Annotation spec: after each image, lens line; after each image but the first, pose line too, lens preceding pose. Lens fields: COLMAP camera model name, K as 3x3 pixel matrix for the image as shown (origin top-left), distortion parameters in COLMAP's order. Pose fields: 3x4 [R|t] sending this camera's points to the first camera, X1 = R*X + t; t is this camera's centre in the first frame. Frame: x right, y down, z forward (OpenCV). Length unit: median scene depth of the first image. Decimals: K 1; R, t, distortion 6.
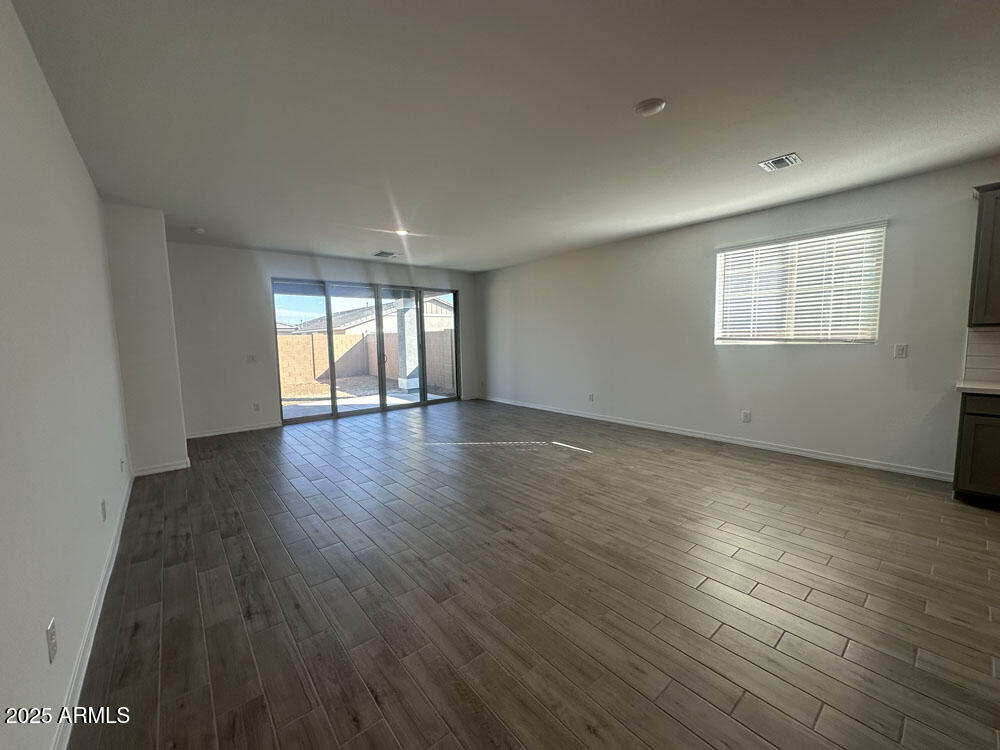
lens RADIAL K [[398.3, 0, 500.0], [0, 398.3, 375.0], [0, 0, 1]] dist [-0.002375, 0.000491]
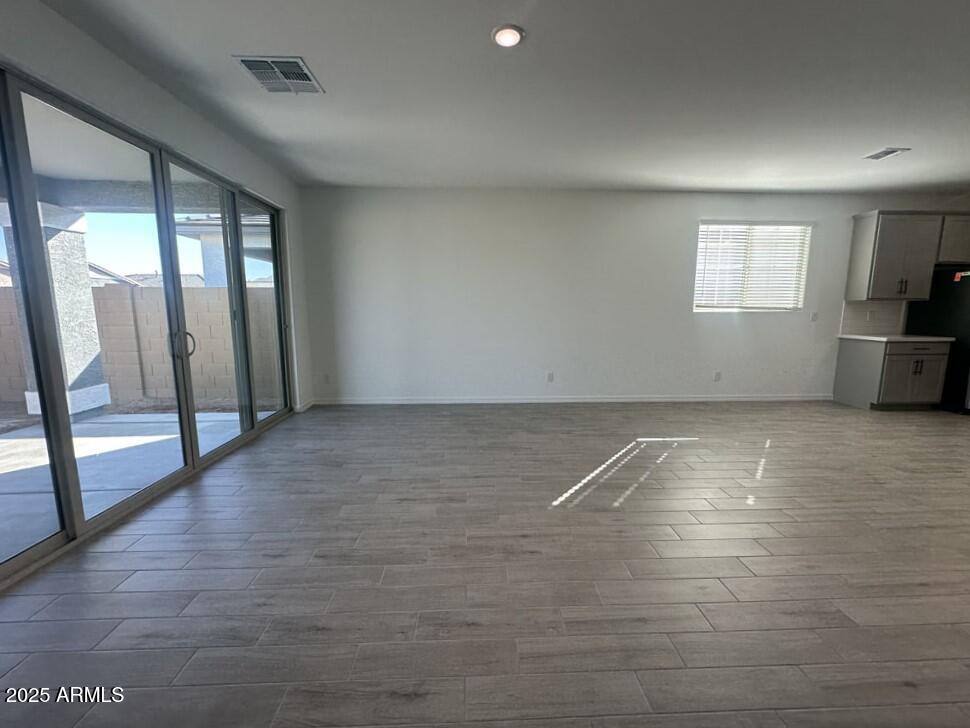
lens RADIAL K [[397.9, 0, 485.0], [0, 397.9, 364.0], [0, 0, 1]] dist [-0.001983, -0.000202]
pose [[0.609276, -0.092727, 0.787518, -0.628157], [0.063104, 0.995659, 0.068414, -0.044448], [-0.790443, 0.008012, 0.612483, 0.770571]]
